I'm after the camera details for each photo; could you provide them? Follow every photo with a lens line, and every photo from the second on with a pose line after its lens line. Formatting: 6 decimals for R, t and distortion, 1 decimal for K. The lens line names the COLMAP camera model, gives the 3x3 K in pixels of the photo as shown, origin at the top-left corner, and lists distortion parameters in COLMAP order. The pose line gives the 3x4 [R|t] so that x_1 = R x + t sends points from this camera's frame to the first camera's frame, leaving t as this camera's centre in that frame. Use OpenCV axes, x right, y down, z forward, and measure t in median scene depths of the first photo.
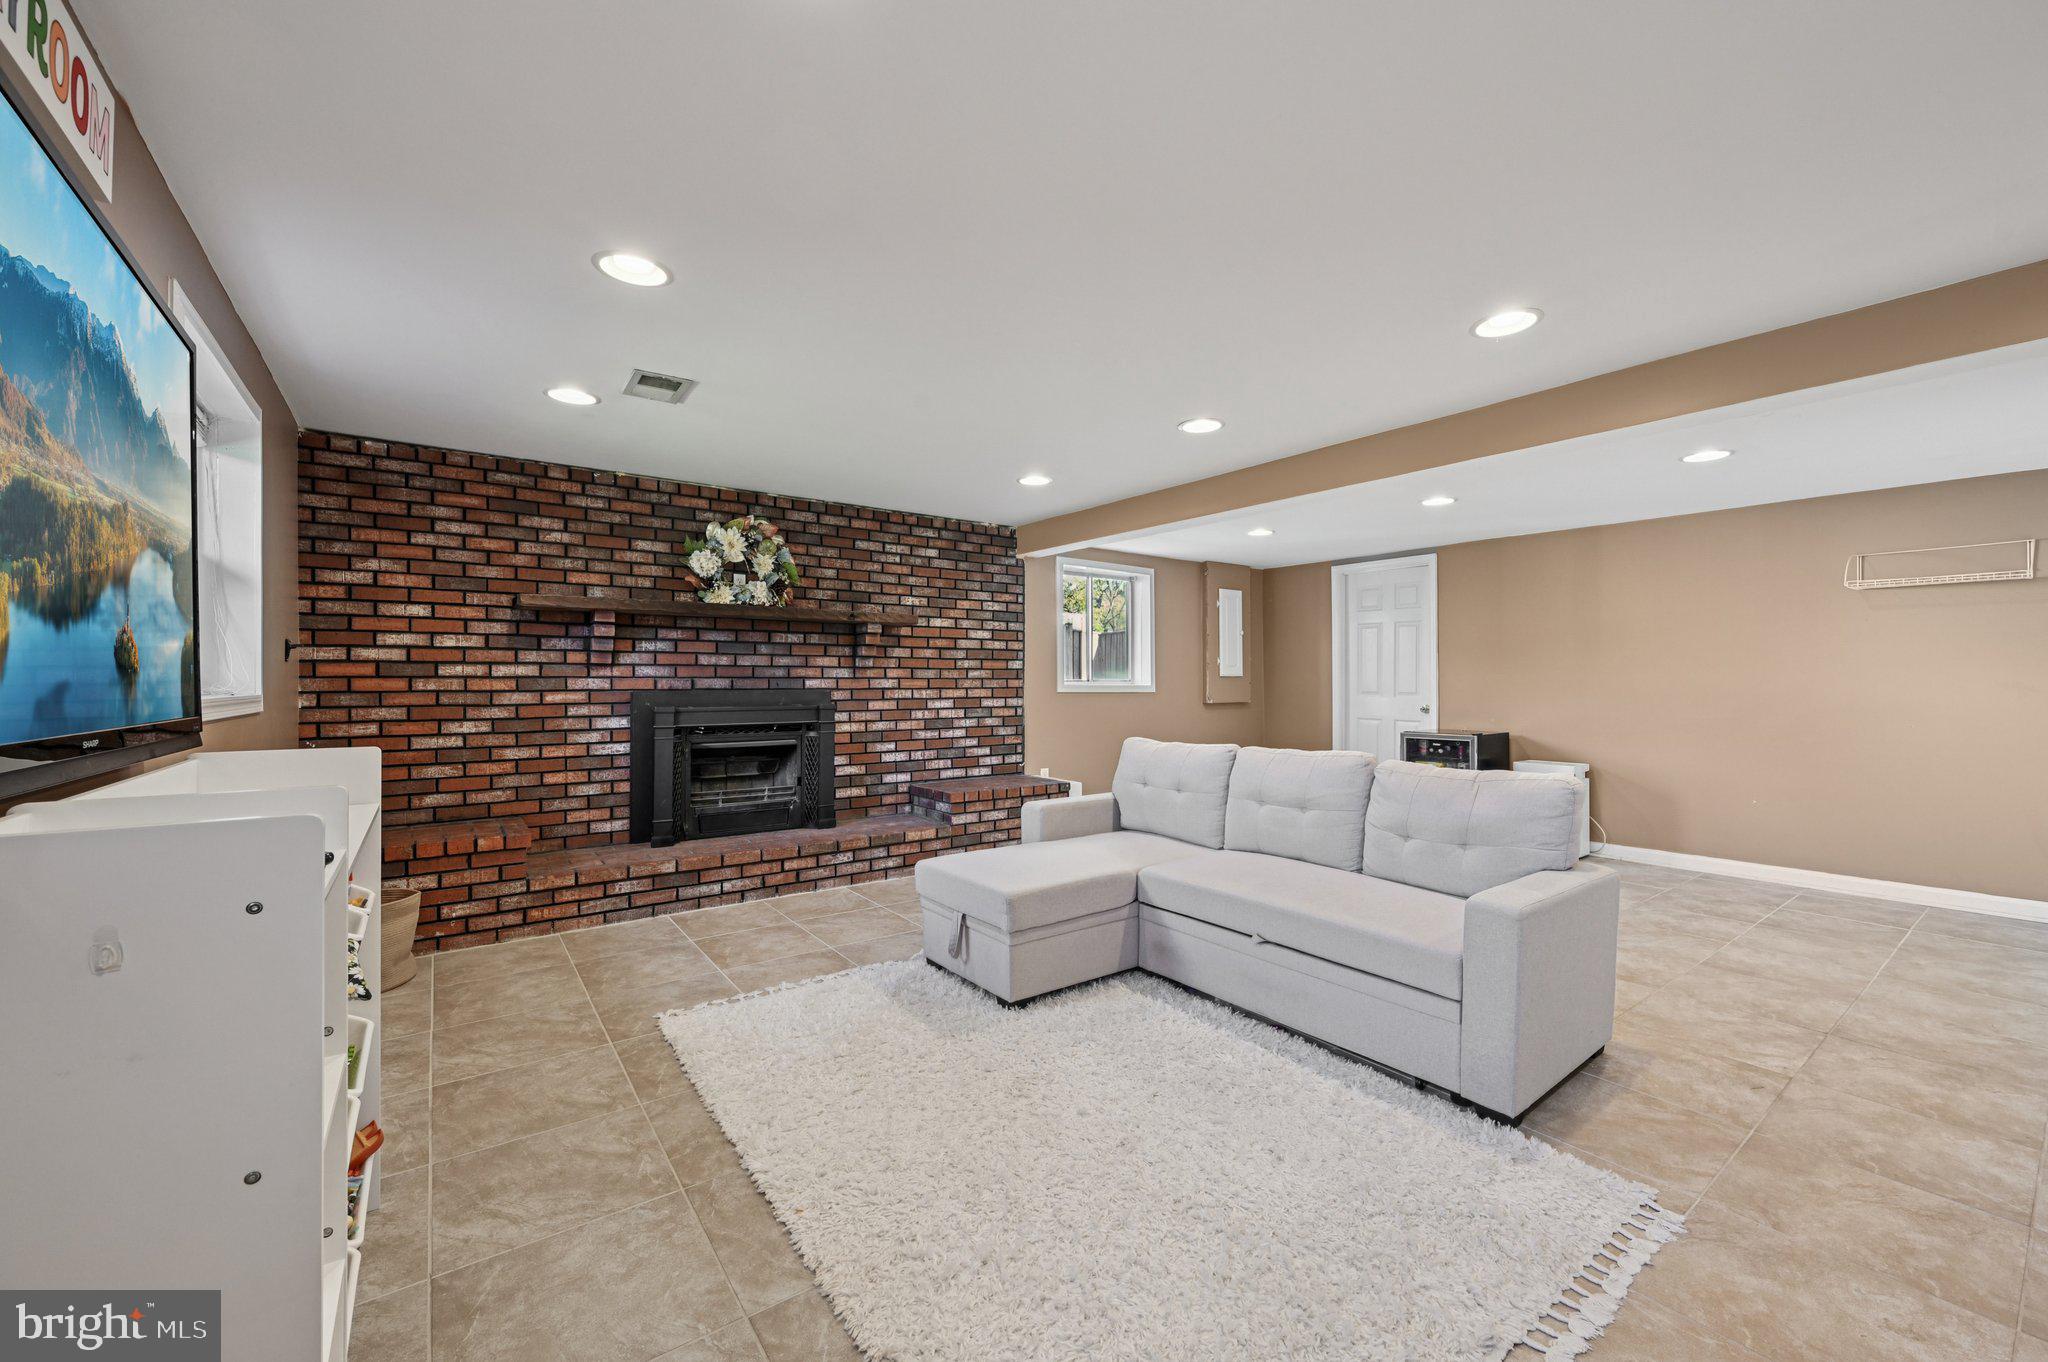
lens RADIAL K [[808.9, 0, 1034.6], [0, 808.9, 682.0], [0, 0, 1]] dist [-0.001248, -0.001230]
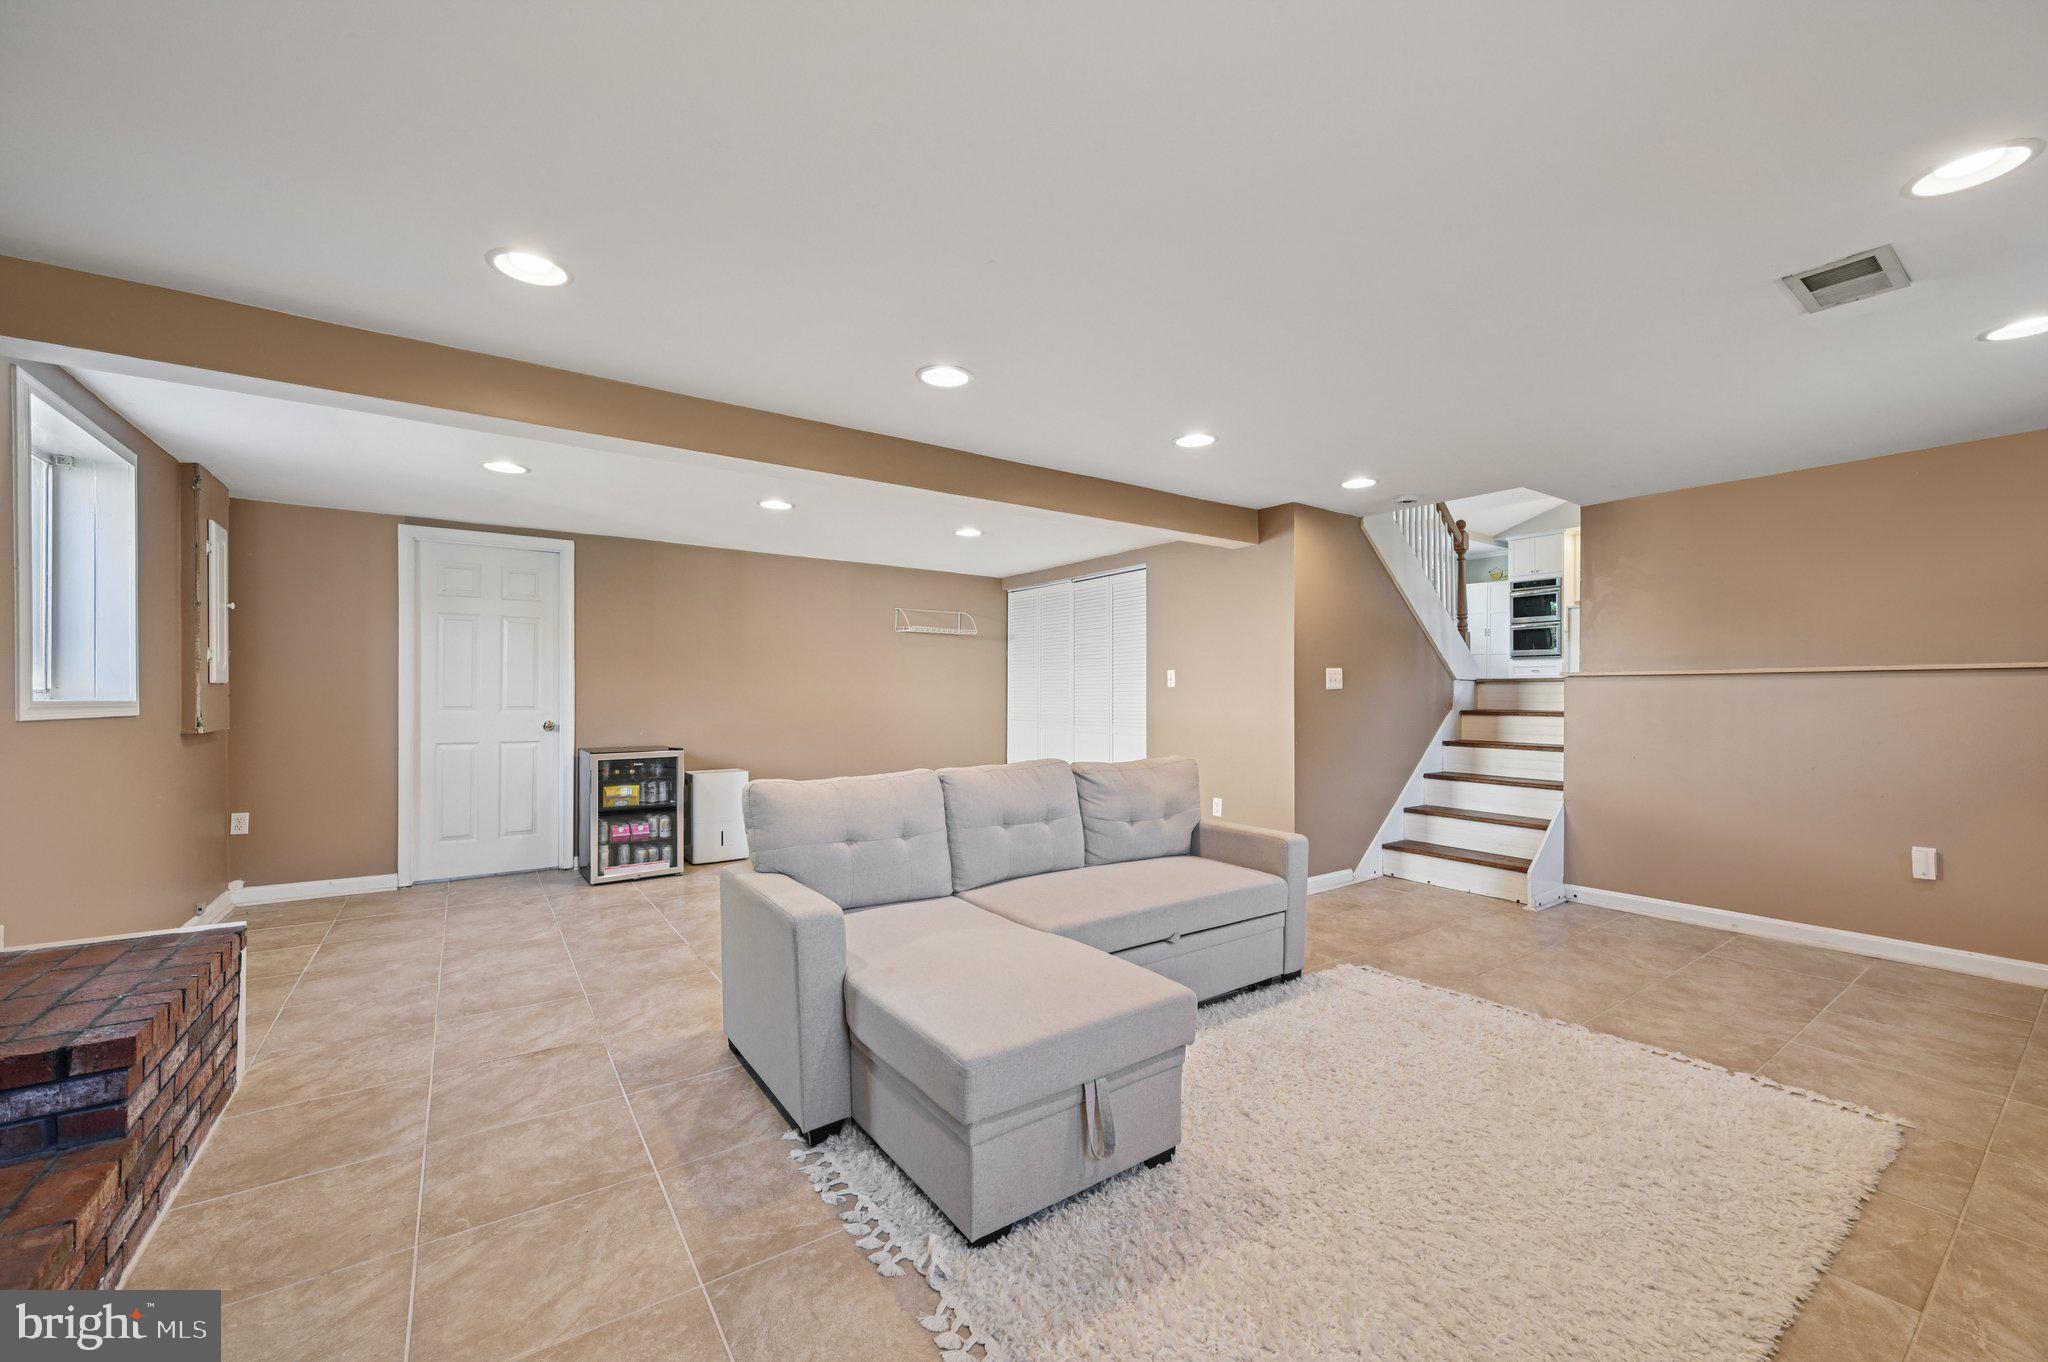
lens RADIAL K [[808.9, 0, 1027.3], [0, 808.9, 690.2], [0, 0, 1]] dist [-0.001248, -0.001230]
pose [[0.031256, -0.000054, 0.999511, -0.472488], [0.003973, 0.999992, -0.000071, -0.000870], [-0.999504, 0.003974, 0.031256, 0.704604]]
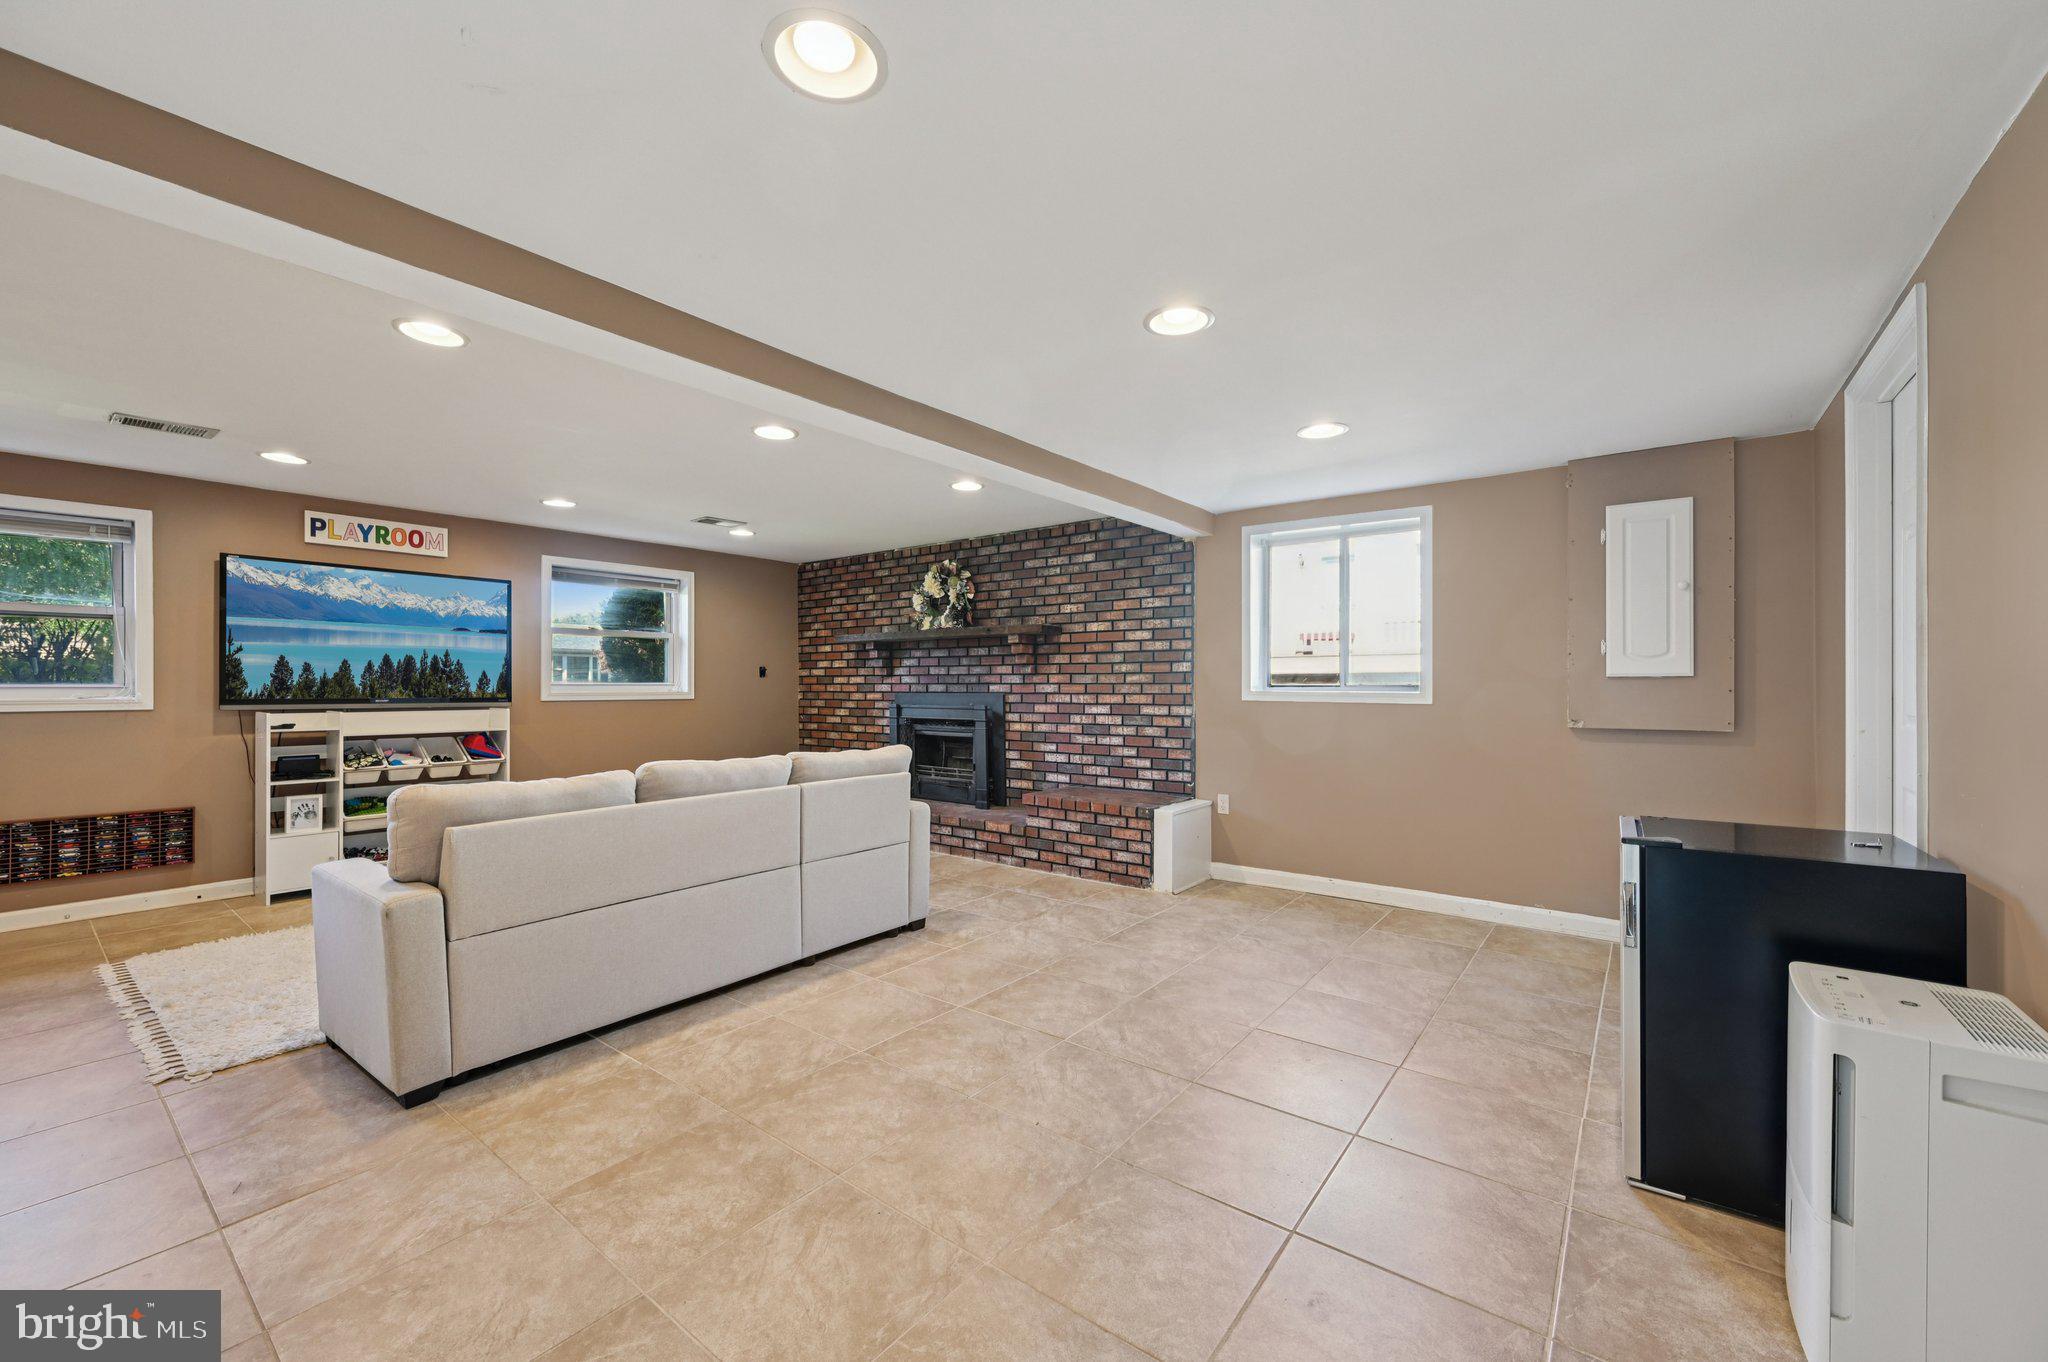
lens RADIAL K [[808.9, 0, 1026.9], [0, 808.9, 665.3], [0, 0, 1]] dist [-0.001248, -0.001230]
pose [[0.266983, -0.026385, -0.963340, 1.002344], [-0.002384, 0.999604, -0.028039, 0.001866], [0.963698, 0.009783, 0.266814, 0.814700]]
